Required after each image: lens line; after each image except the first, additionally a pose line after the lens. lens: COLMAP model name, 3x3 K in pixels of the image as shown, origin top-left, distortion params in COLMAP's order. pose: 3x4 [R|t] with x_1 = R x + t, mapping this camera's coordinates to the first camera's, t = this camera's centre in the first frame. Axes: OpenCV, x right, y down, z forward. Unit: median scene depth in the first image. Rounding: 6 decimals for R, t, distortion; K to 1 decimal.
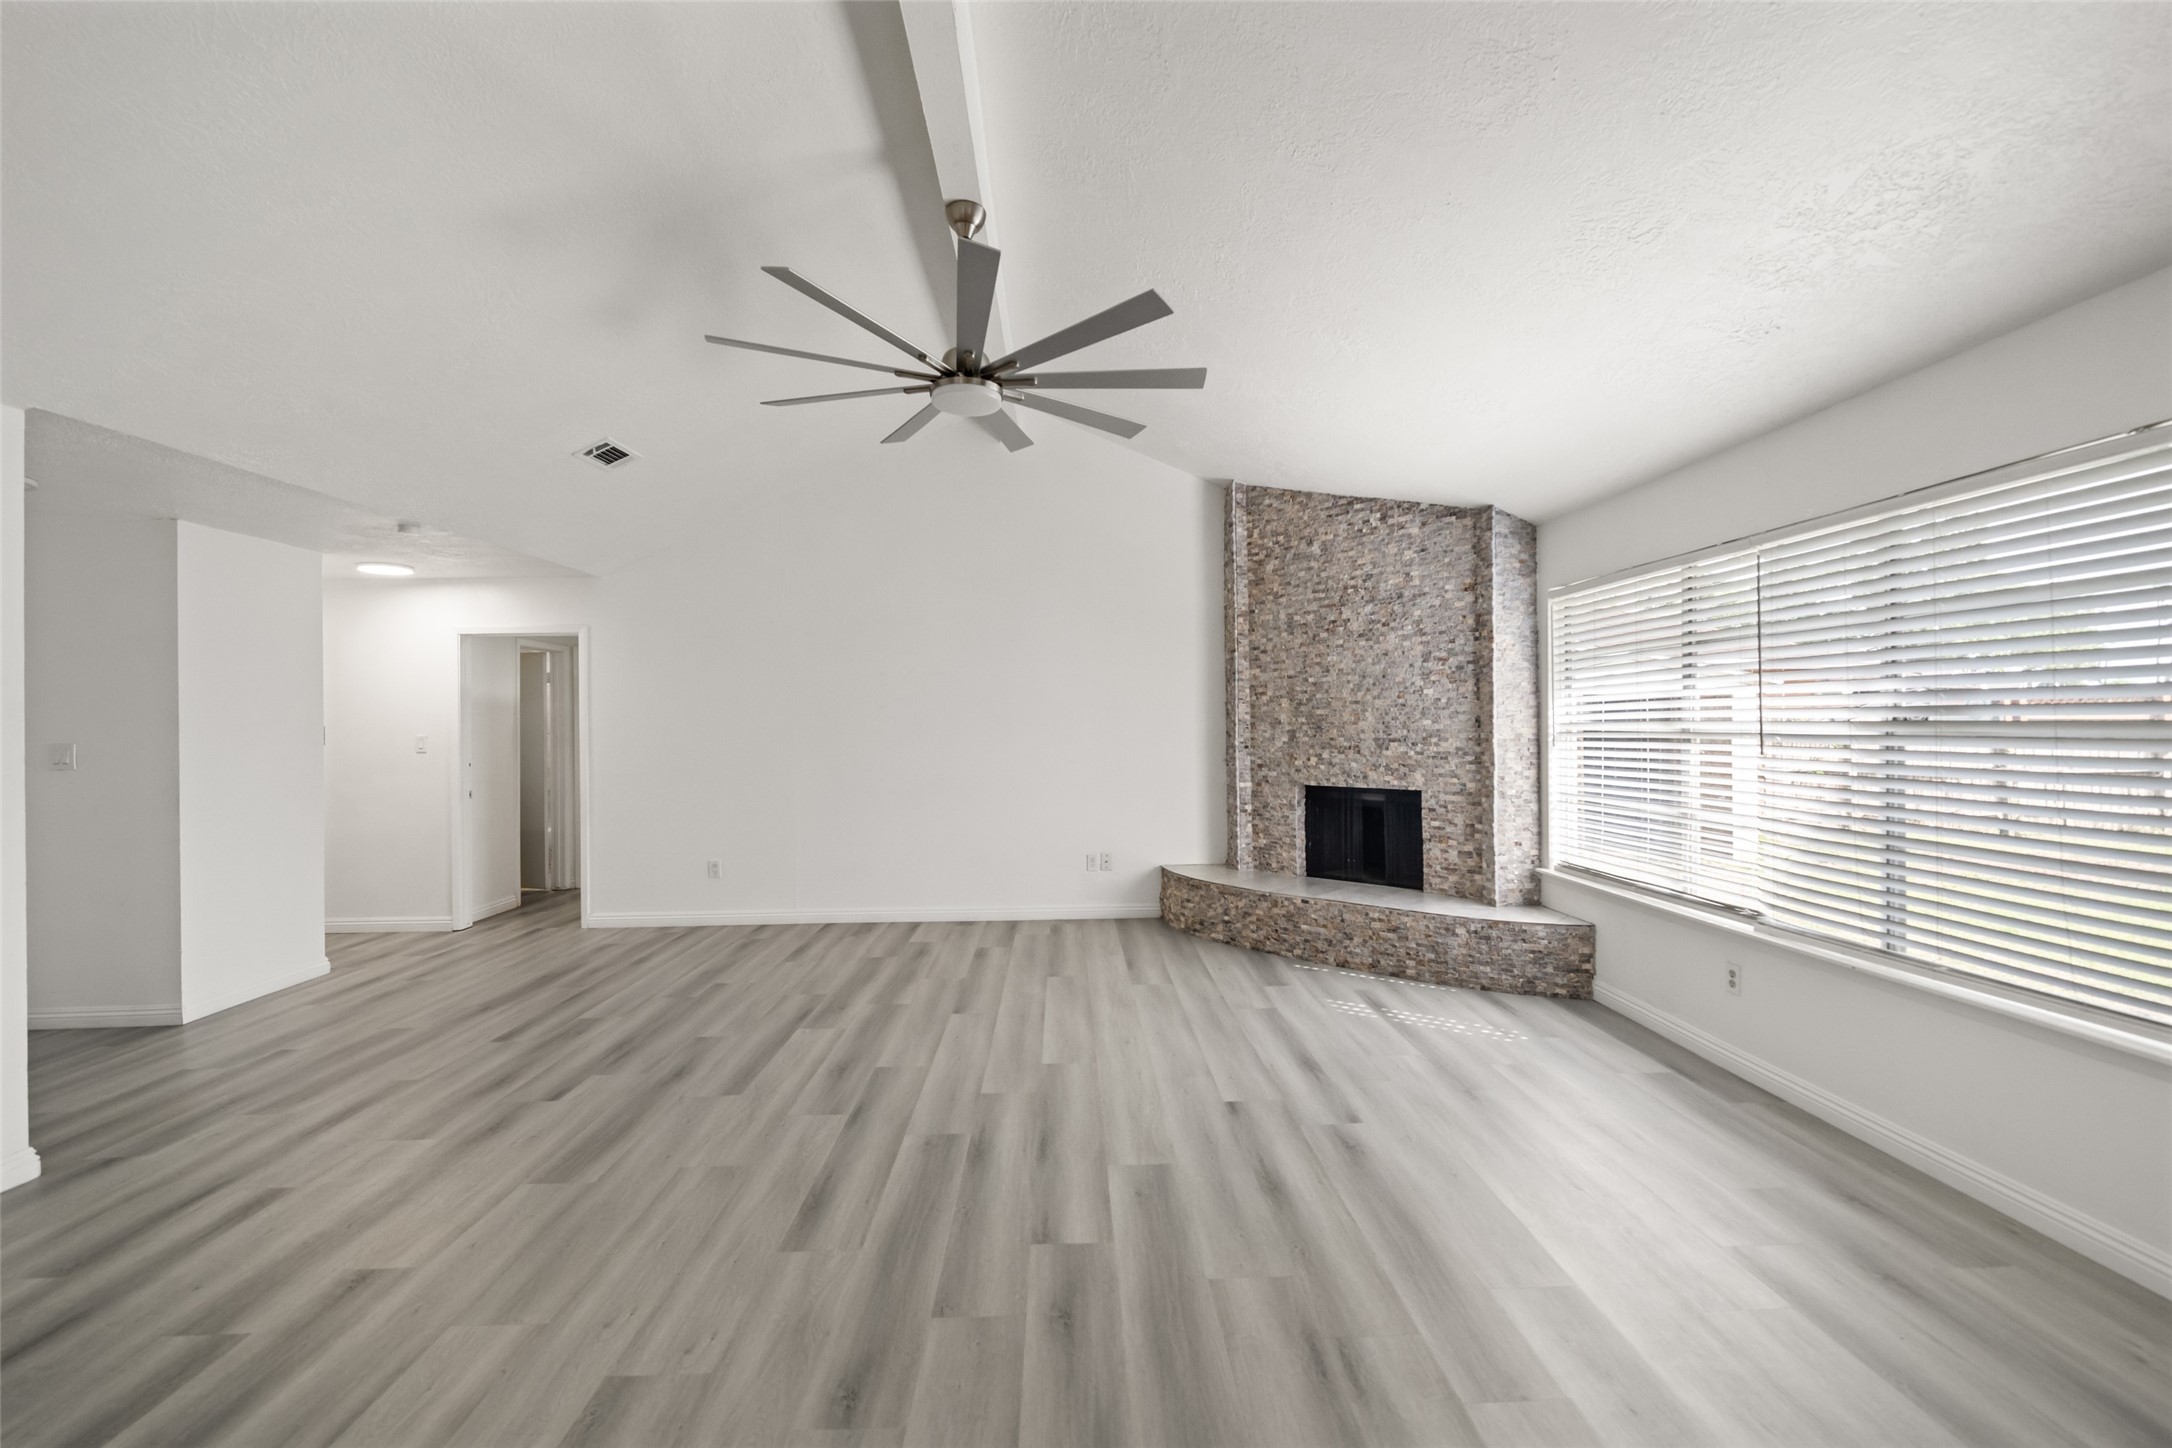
lens RADIAL K [[863.5, 0, 1085.2], [0, 863.5, 716.8], [0, 0, 1]] dist [-0.001630, -0.000032]
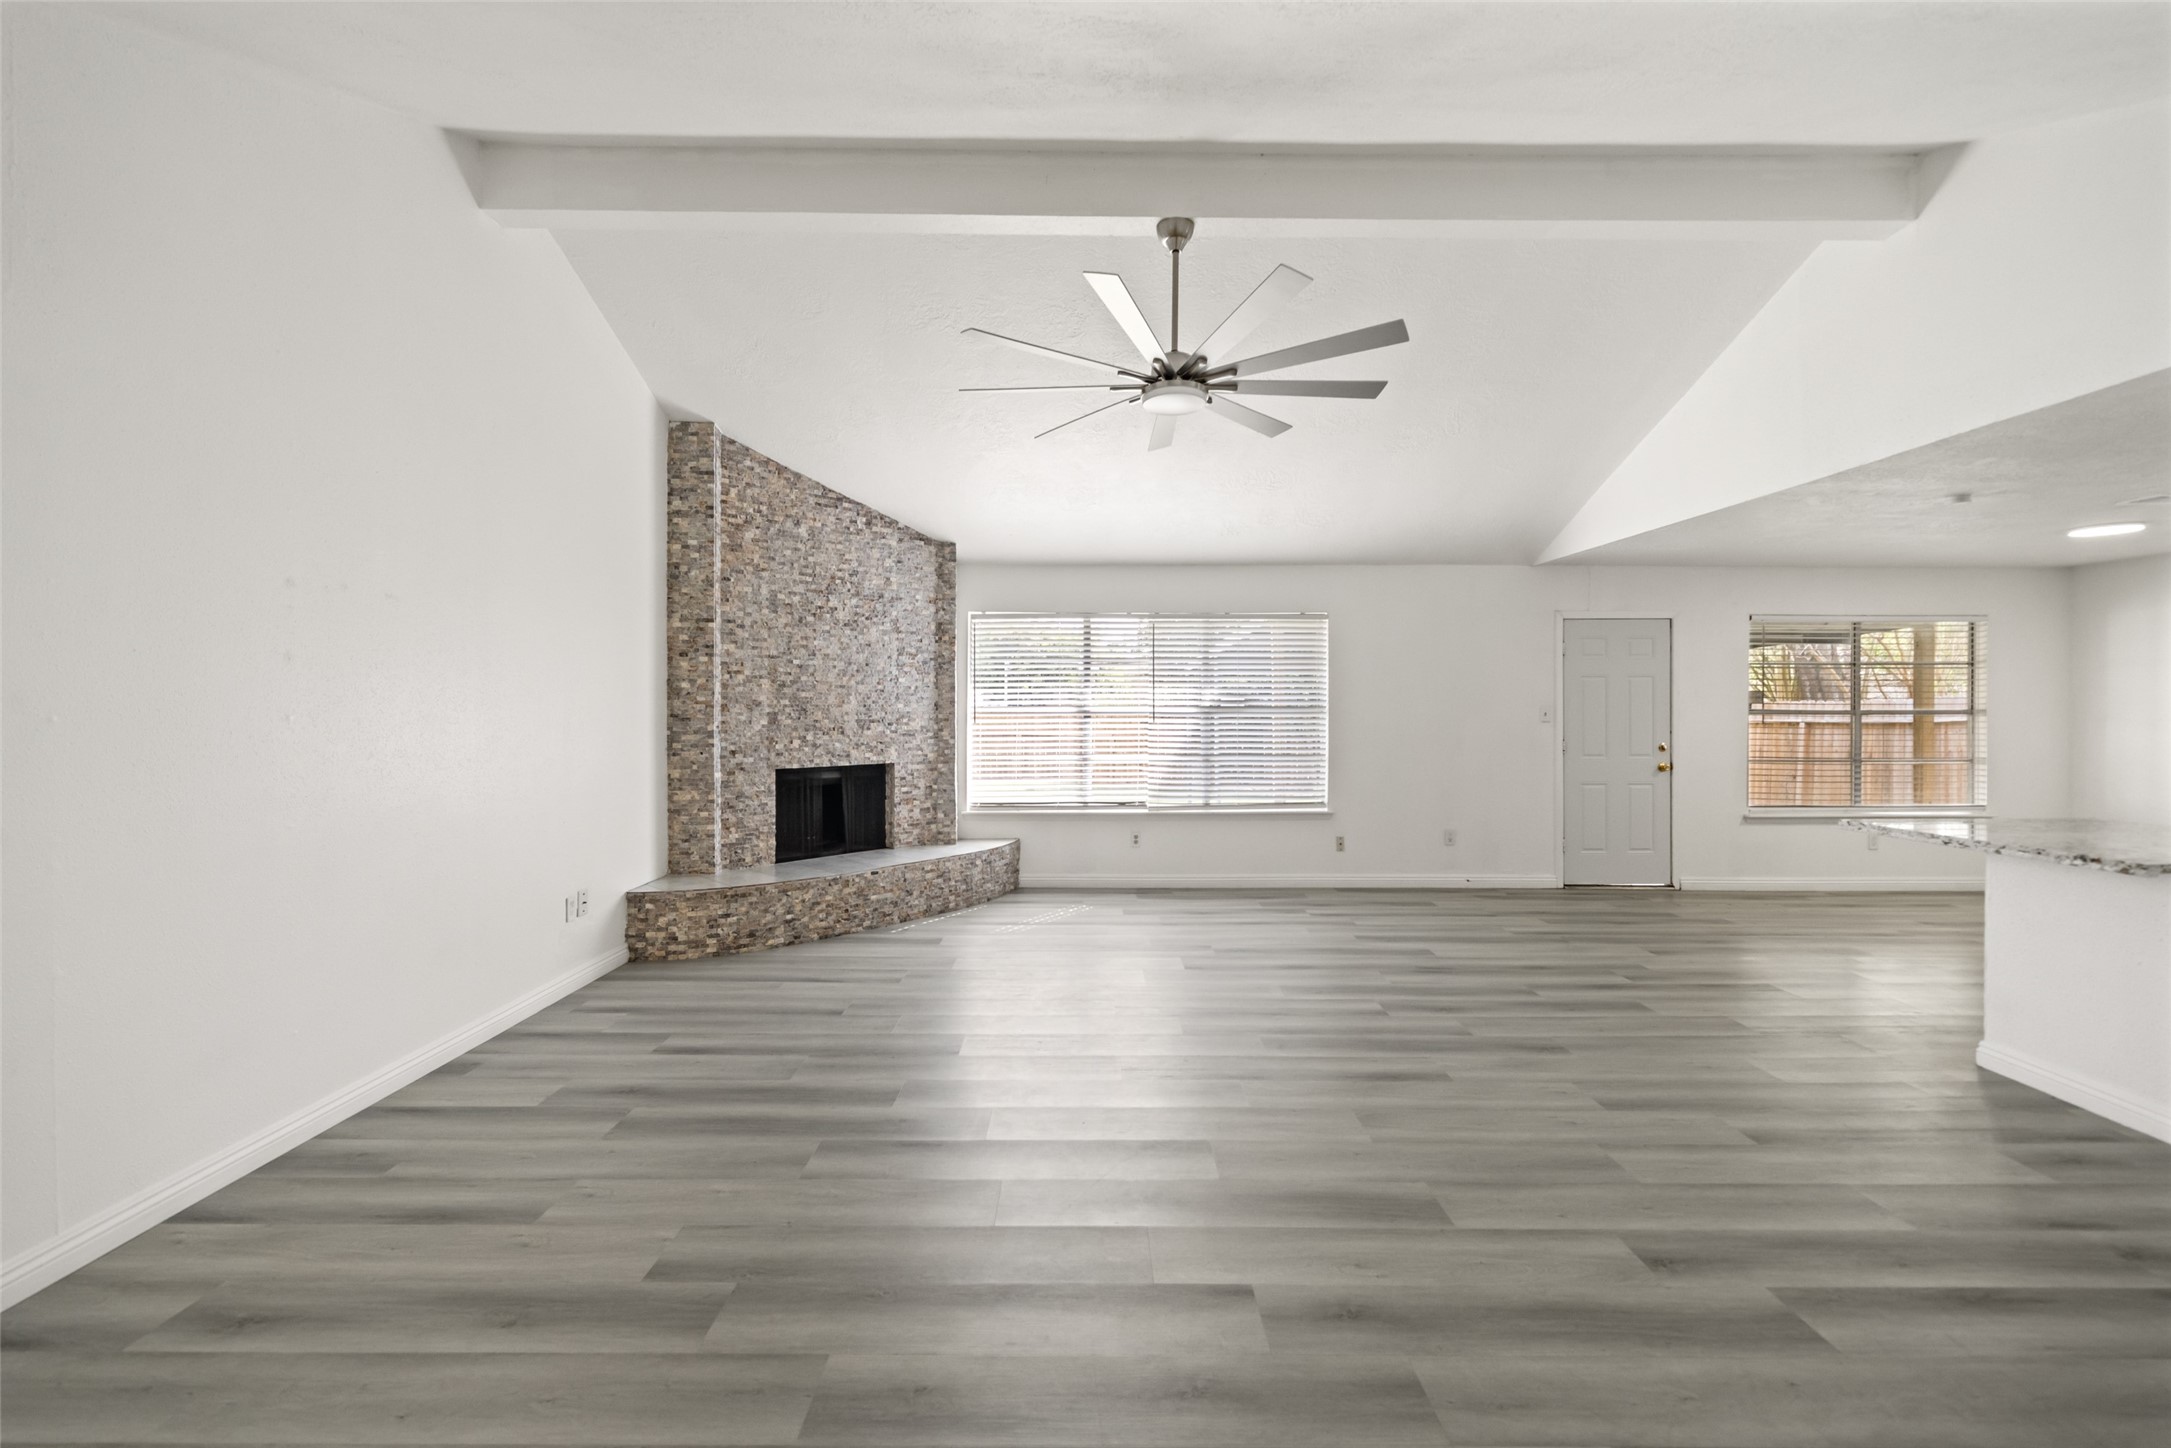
lens RADIAL K [[868.8, 0, 1084.0], [0, 868.8, 713.8], [0, 0, 1]] dist [-0.001329, 0.000322]
pose [[0.027100, 0.002466, 0.999630, -0.808879], [-0.008526, 0.999961, -0.002235, 0.018225], [-0.999596, -0.008462, 0.027120, 0.714781]]
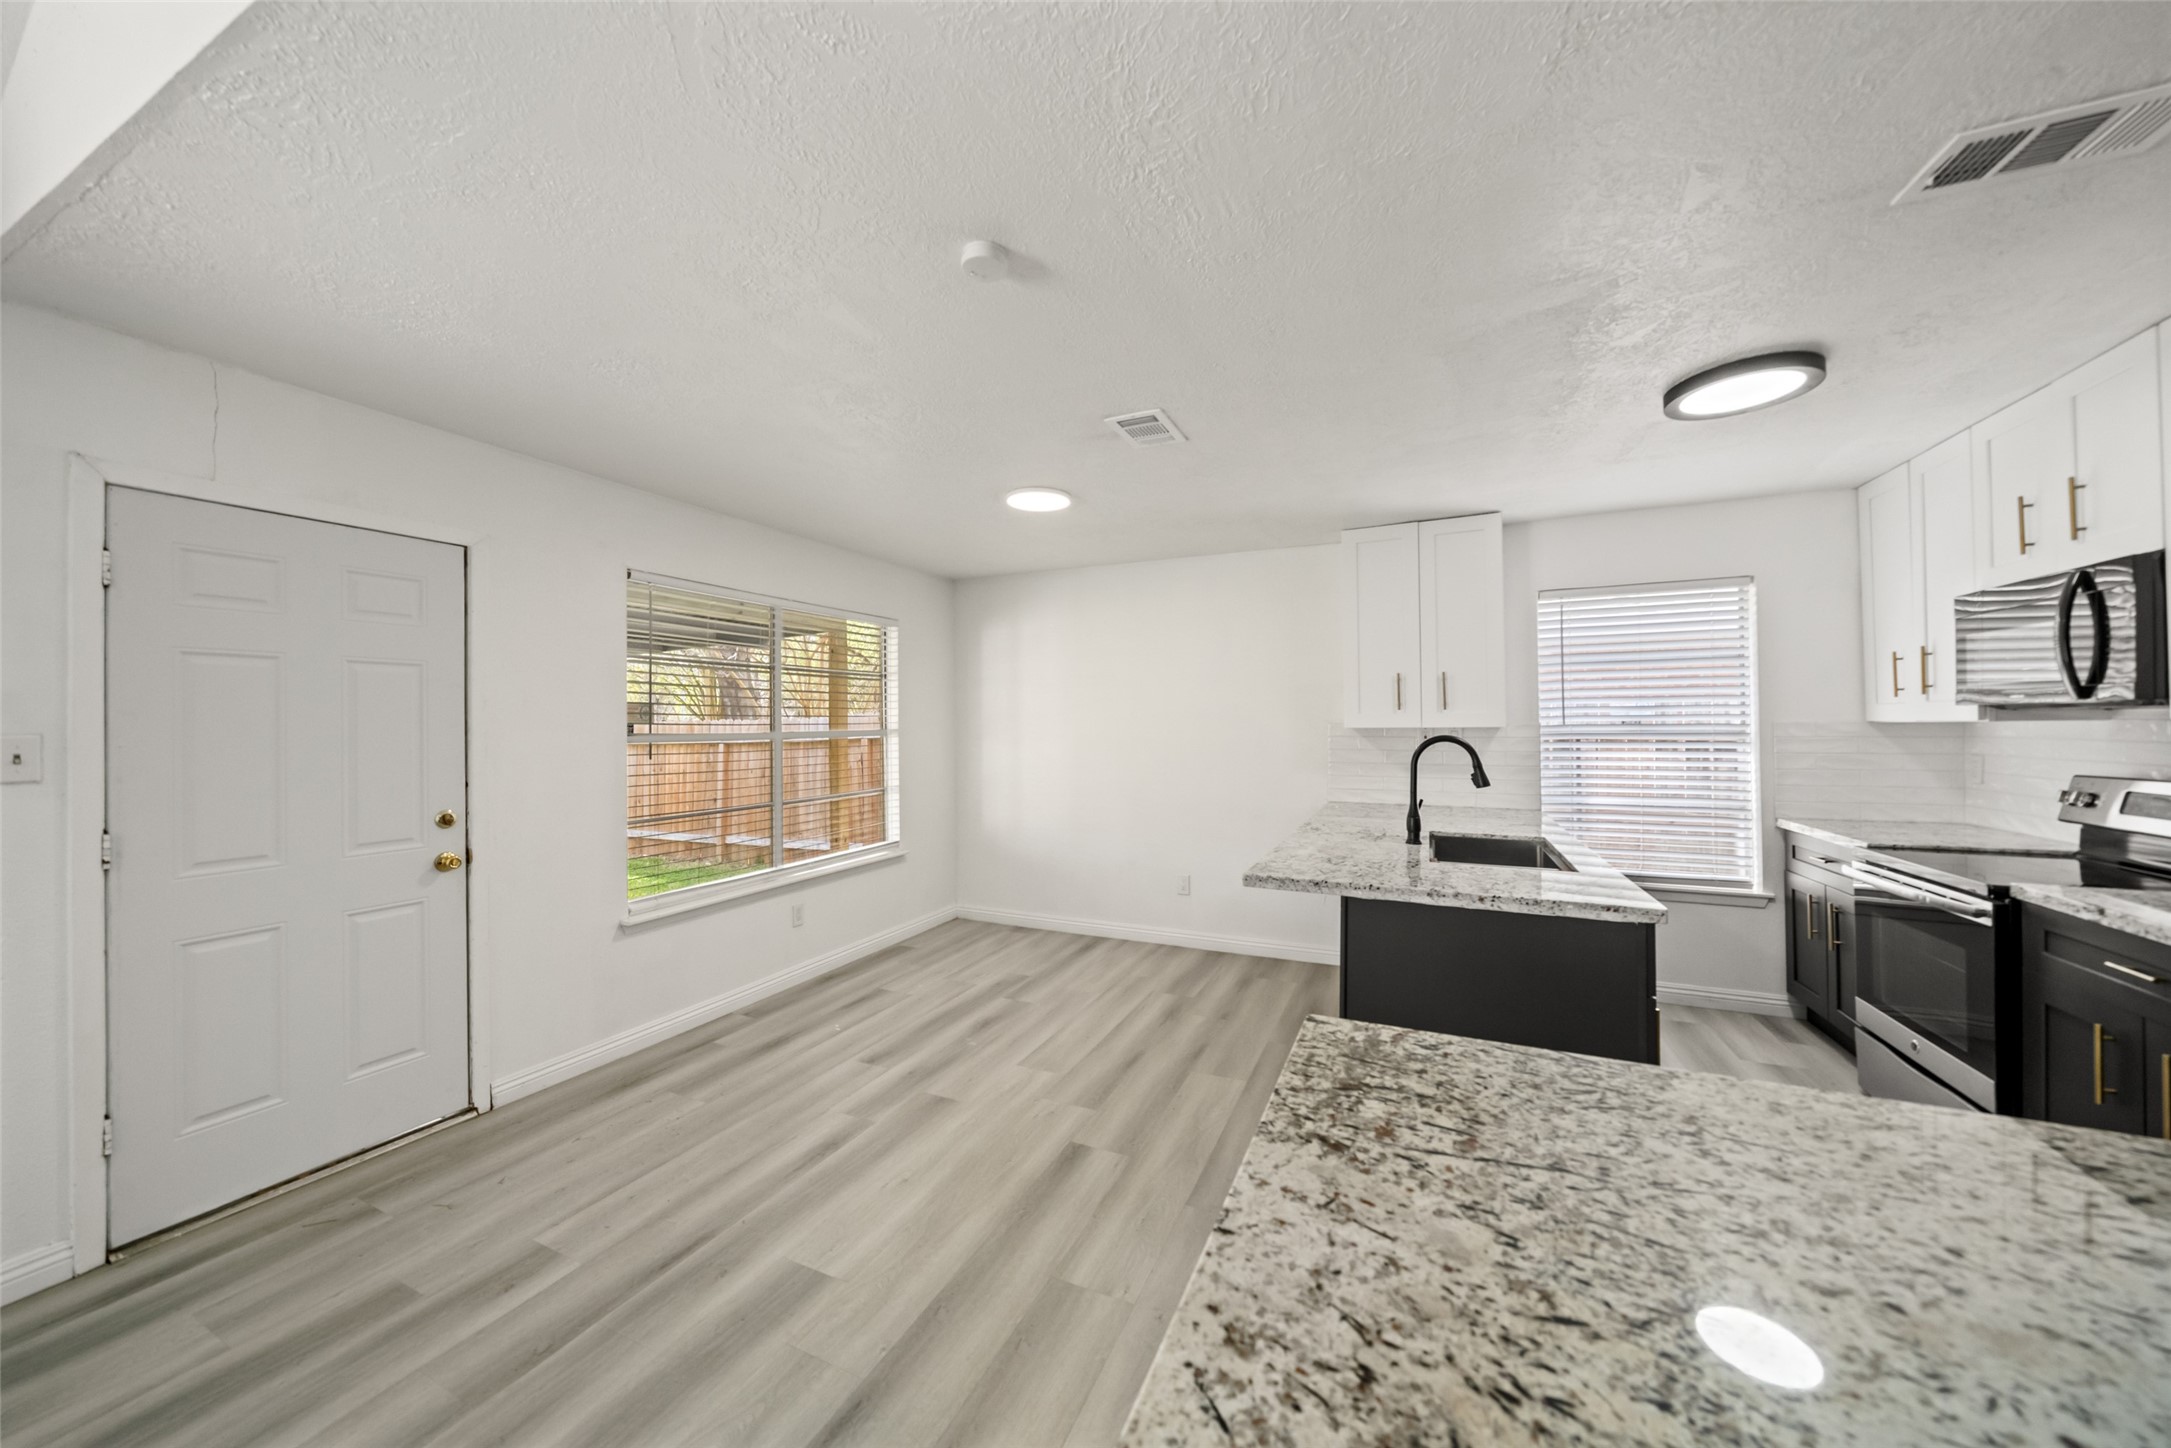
lens RADIAL K [[742.4, 0, 1090.9], [0, 742.4, 717.2], [0, 0, 1]] dist [-0.004016, 0.000063]
pose [[-0.898721, 0.020752, 0.438029, -0.110055], [0.014714, 0.999744, -0.017175, 0.002283], [-0.438274, -0.008990, -0.898797, 0.144706]]
